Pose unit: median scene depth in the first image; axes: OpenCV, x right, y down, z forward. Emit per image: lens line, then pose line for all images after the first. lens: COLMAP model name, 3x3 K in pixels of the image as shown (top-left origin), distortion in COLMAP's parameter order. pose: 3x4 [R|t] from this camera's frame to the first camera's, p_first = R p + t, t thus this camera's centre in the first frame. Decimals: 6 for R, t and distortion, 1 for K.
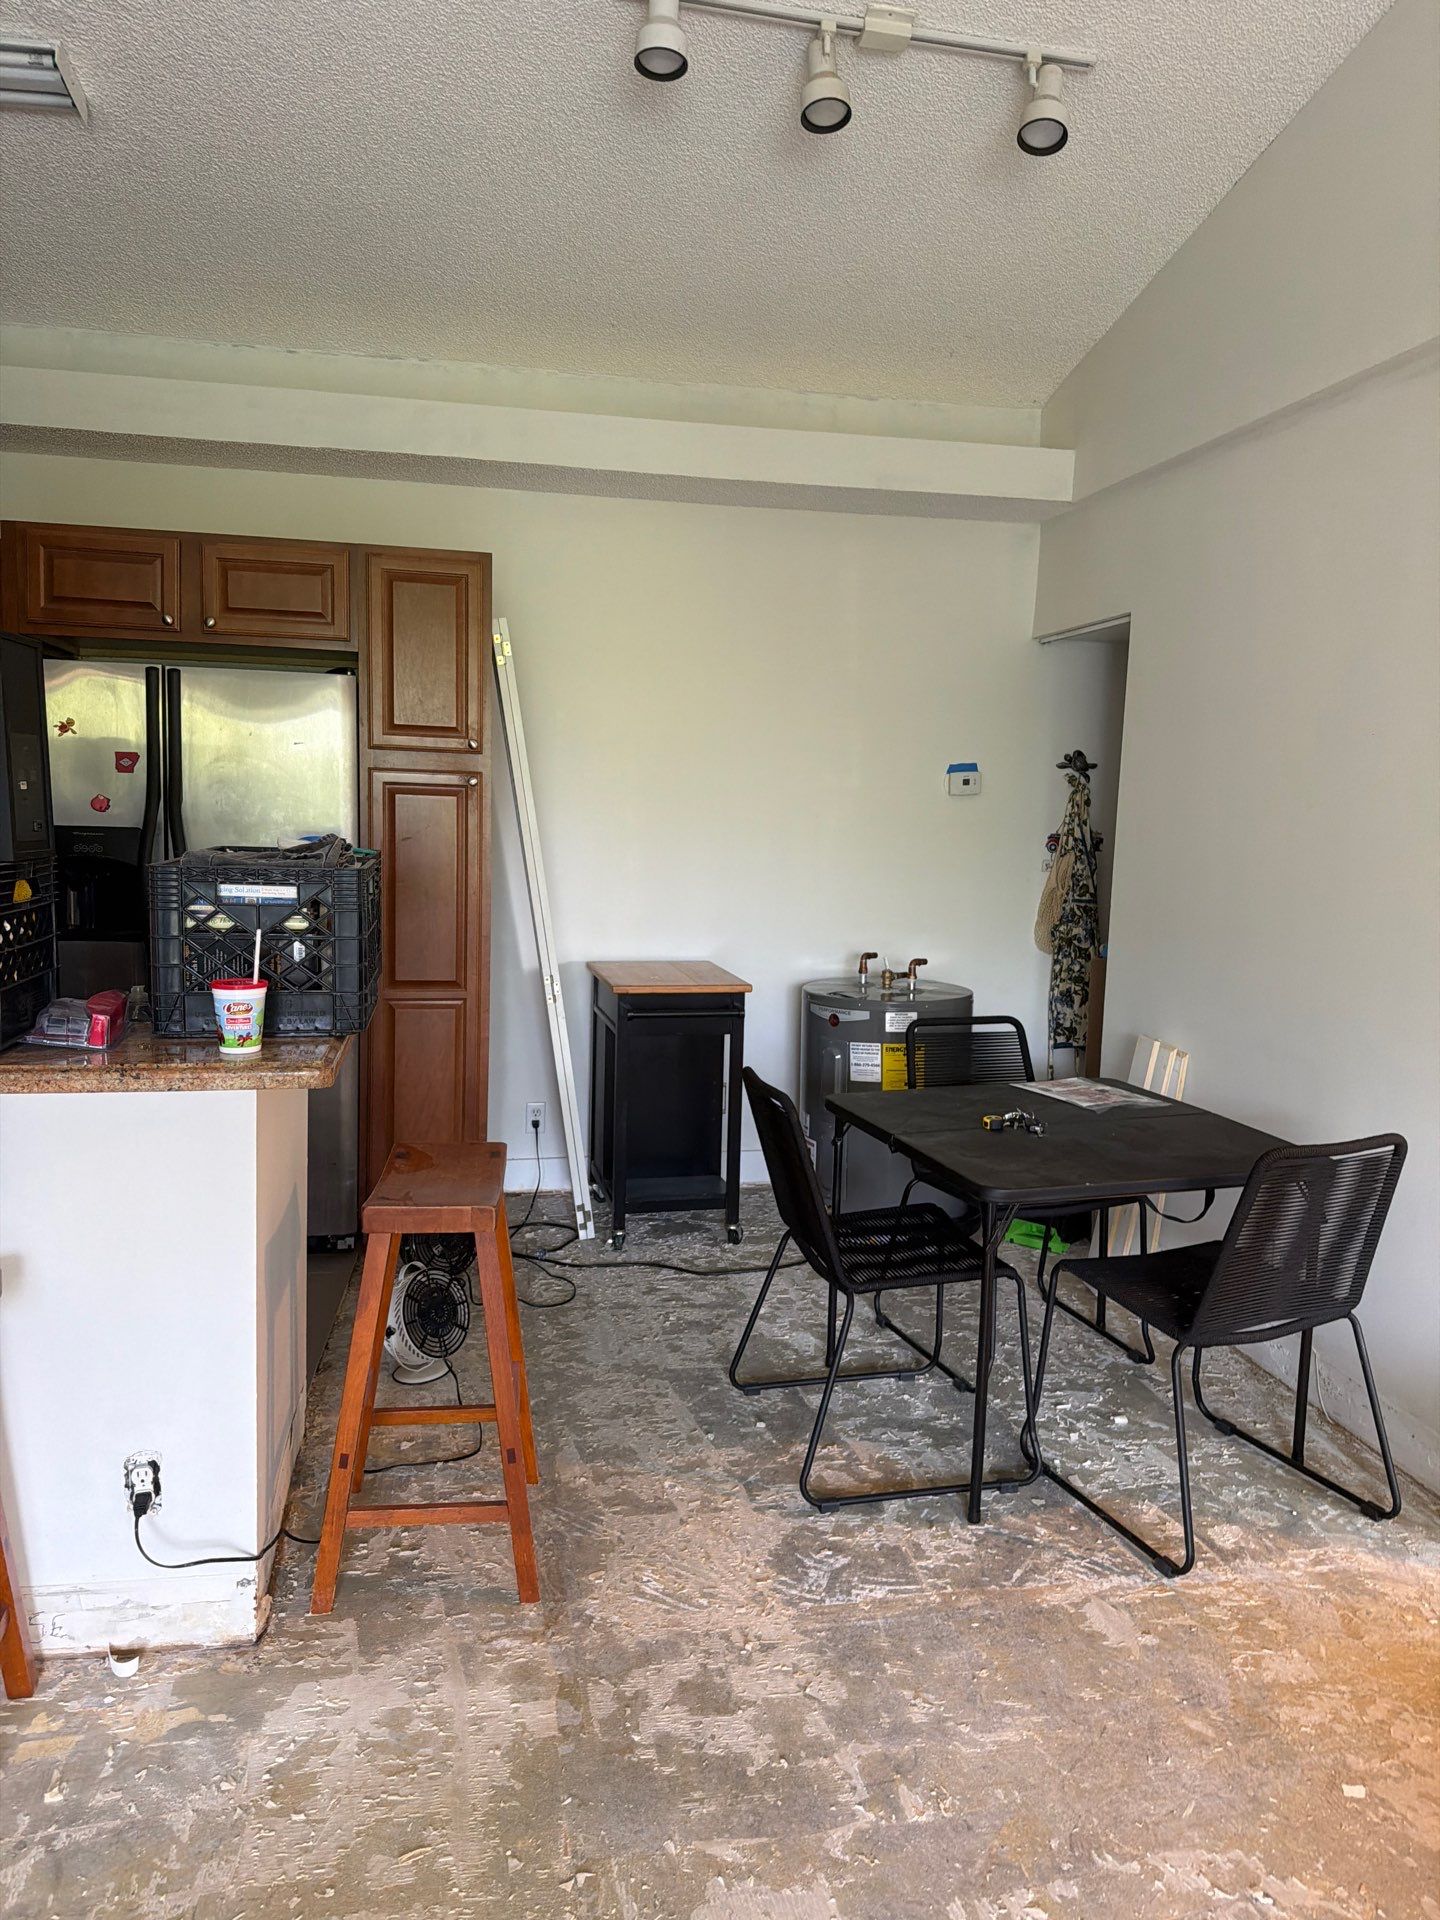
lens RADIAL K [[1393.3, 0, 720.0], [0, 1393.3, 960.0], [0, 0, 1]] dist [0.006935, -0.002621]
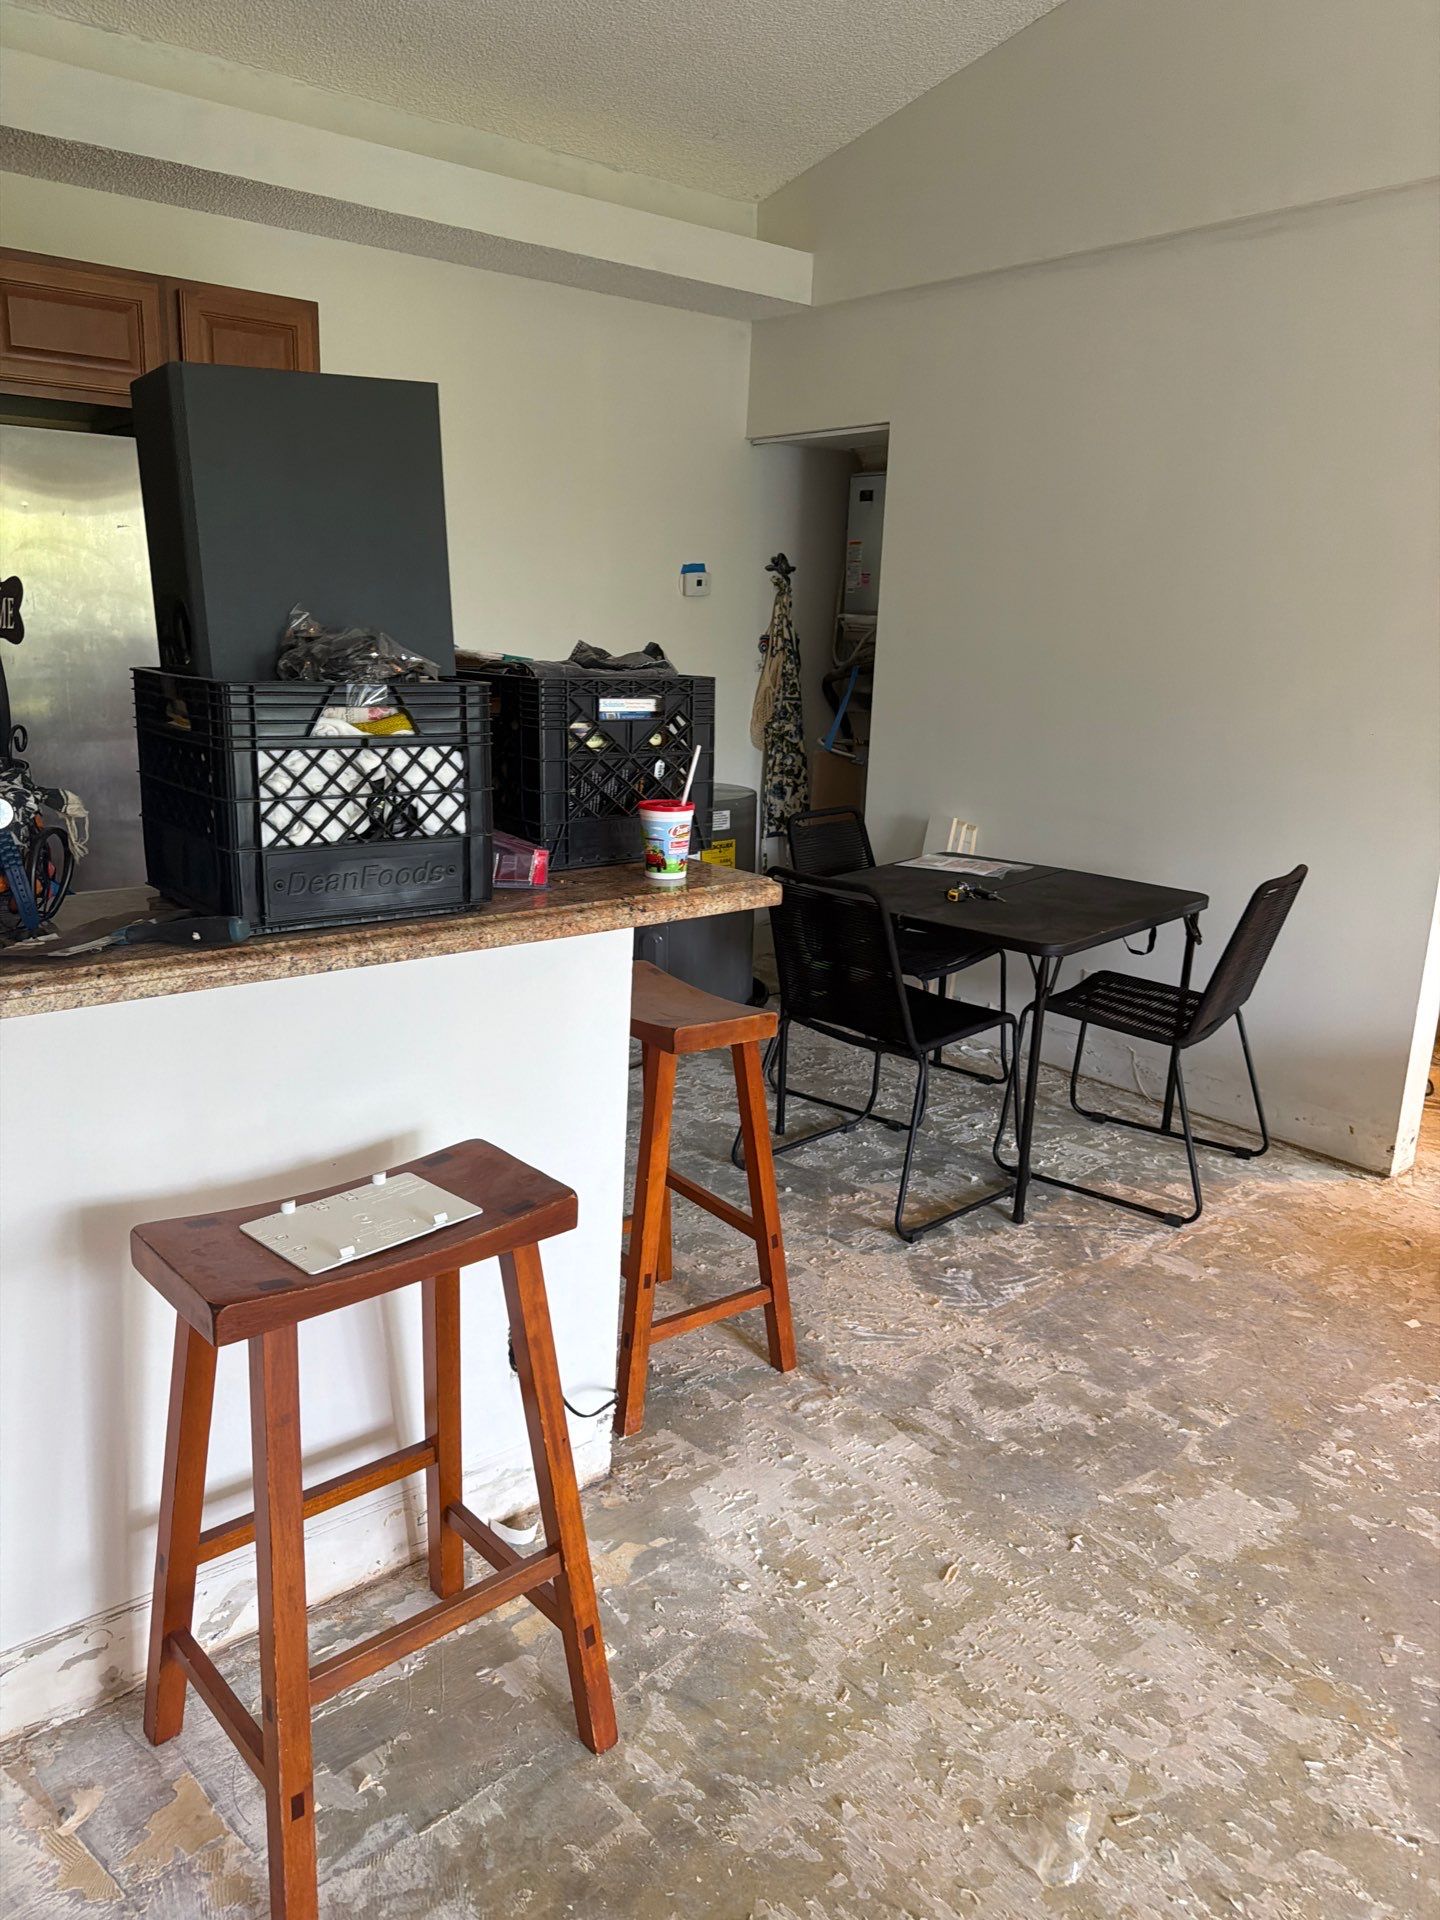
lens RADIAL K [[1390.6, 0, 704.0], [0, 1390.6, 962.4], [0, 0, 1]] dist [0.042528, -0.035183]
pose [[0.863672, -0.119698, 0.489636, -0.737250], [0.048723, 0.986671, 0.155263, -0.021029], [-0.501694, -0.110240, 0.857992, 0.160118]]
